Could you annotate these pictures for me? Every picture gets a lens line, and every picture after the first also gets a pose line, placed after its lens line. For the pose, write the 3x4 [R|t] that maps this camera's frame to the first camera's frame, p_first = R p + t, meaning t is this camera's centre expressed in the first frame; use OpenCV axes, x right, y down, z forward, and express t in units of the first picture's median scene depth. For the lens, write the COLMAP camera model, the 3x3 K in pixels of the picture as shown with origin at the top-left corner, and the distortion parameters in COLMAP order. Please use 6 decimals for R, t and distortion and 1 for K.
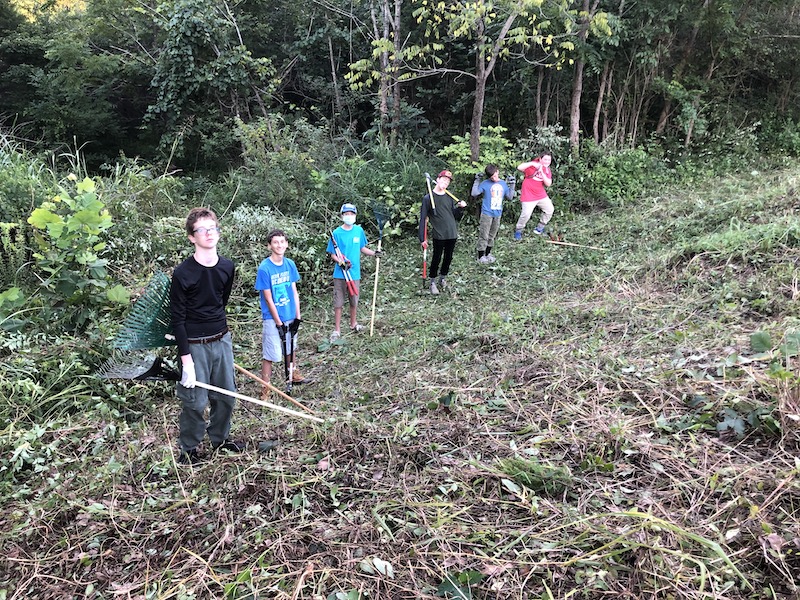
lens RADIAL K [[636.4, 0, 404.5], [0, 636.4, 291.6], [0, 0, 1]] dist [0.002668, -0.010995]
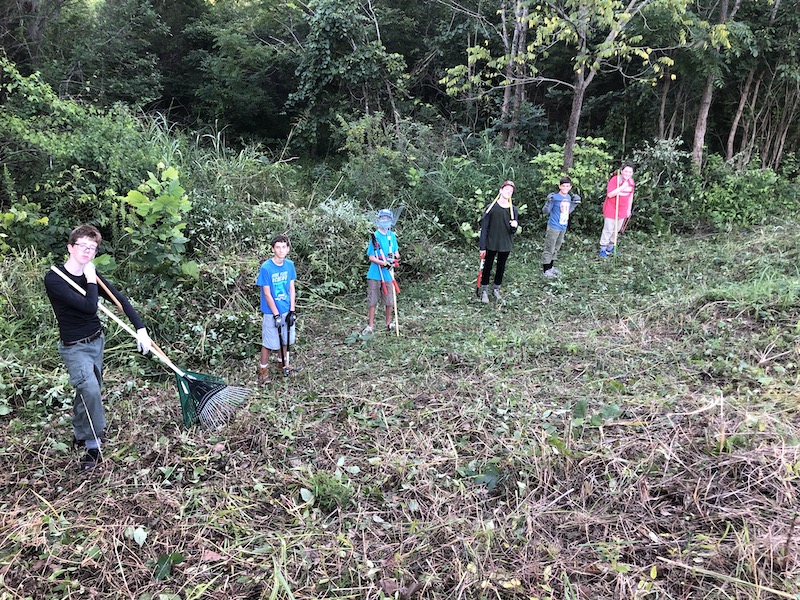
lens RADIAL K [[629.9, 0, 393.7], [0, 629.9, 298.0], [0, 0, 1]] dist [-0.003081, -0.007427]
pose [[0.961122, 0.129075, -0.244100, 0.109064], [-0.121023, 0.991500, 0.047769, -0.024414], [0.248191, -0.016370, 0.968573, -0.011543]]
